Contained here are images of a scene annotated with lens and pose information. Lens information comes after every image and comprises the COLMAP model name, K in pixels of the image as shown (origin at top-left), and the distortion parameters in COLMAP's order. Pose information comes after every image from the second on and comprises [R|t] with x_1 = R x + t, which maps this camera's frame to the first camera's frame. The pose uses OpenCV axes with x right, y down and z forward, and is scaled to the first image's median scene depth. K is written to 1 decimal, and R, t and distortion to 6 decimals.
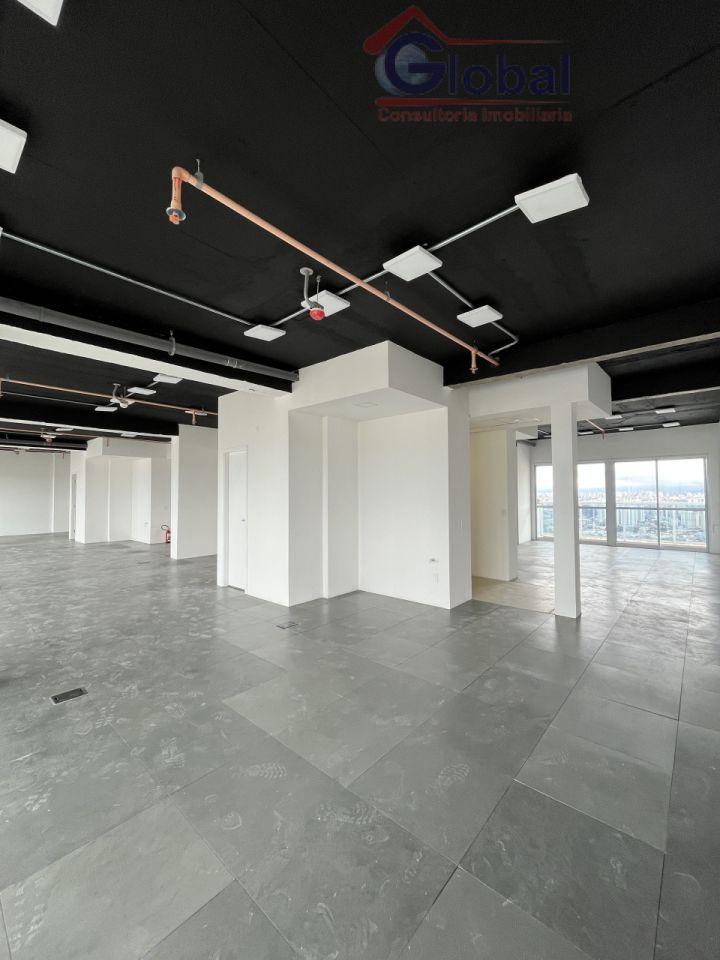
lens RADIAL K [[388.3, 0, 358.2], [0, 388.3, 479.2], [0, 0, 1]] dist [-0.001592, 0.000122]
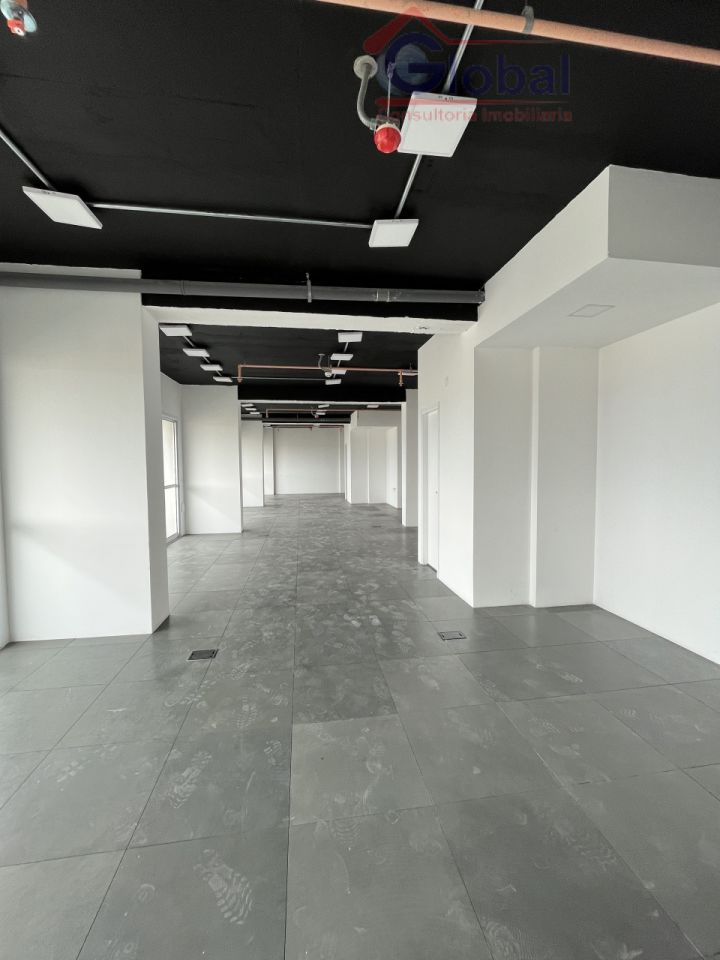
lens RADIAL K [[388.3, 0, 358.2], [0, 388.3, 479.2], [0, 0, 1]] dist [-0.001592, 0.000122]
pose [[0.766845, 0.027279, -0.641252, 0.139022], [0.027606, 0.996770, 0.075415, 0.011297], [0.641238, -0.075534, 0.763615, 0.301859]]
